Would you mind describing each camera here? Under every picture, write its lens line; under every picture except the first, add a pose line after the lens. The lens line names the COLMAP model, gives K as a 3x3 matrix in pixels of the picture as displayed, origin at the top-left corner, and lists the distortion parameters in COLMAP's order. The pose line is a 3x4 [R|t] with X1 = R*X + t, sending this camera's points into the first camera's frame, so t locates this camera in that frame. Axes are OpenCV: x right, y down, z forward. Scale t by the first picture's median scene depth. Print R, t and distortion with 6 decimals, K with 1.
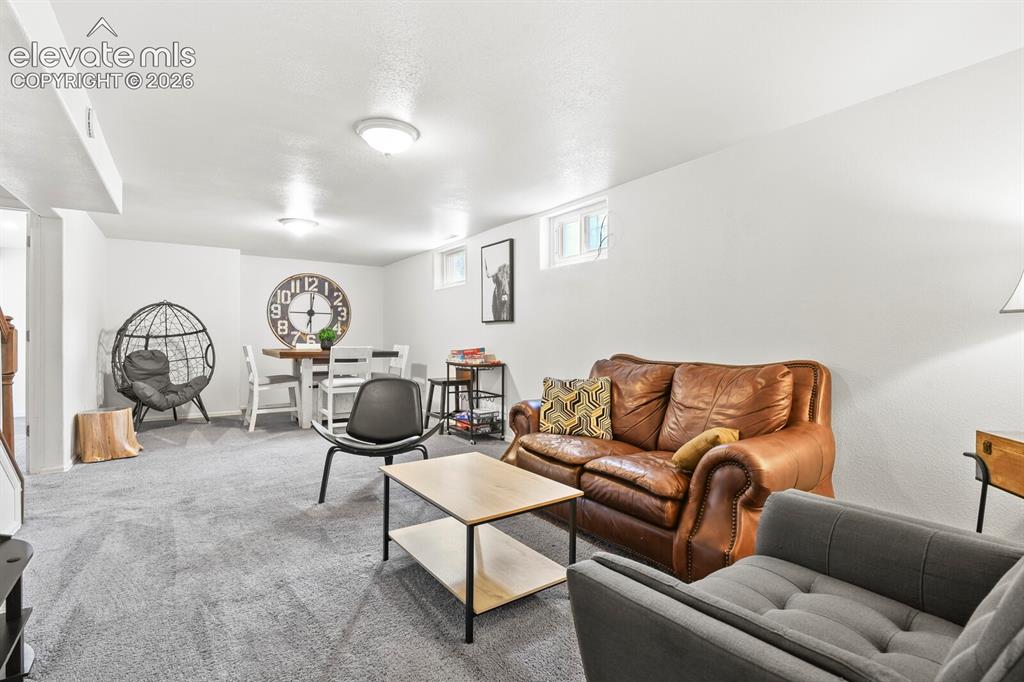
lens RADIAL K [[494.0, 0, 517.8], [0, 494.0, 340.7], [0, 0, 1]] dist [-0.010165, -0.000706]
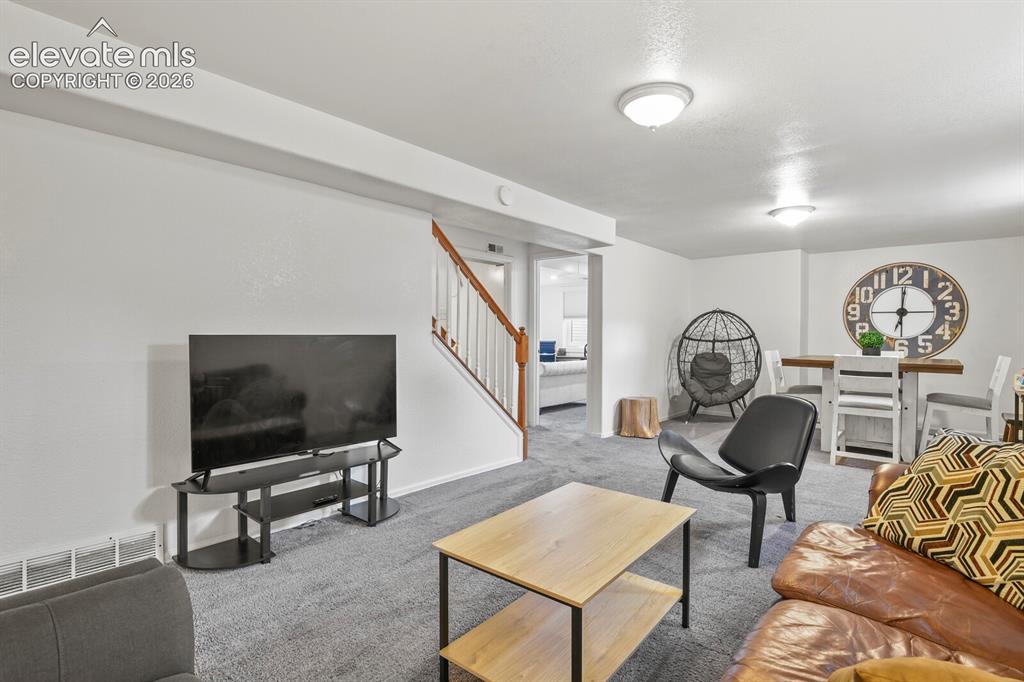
lens RADIAL K [[494.0, 0, 517.8], [0, 494.0, 340.7], [0, 0, 1]] dist [-0.010165, -0.000706]
pose [[0.260133, 0.005437, -0.965557, 0.186985], [-0.014556, 0.999893, 0.001708, -0.003073], [0.965463, 0.013610, 0.260184, 0.208474]]
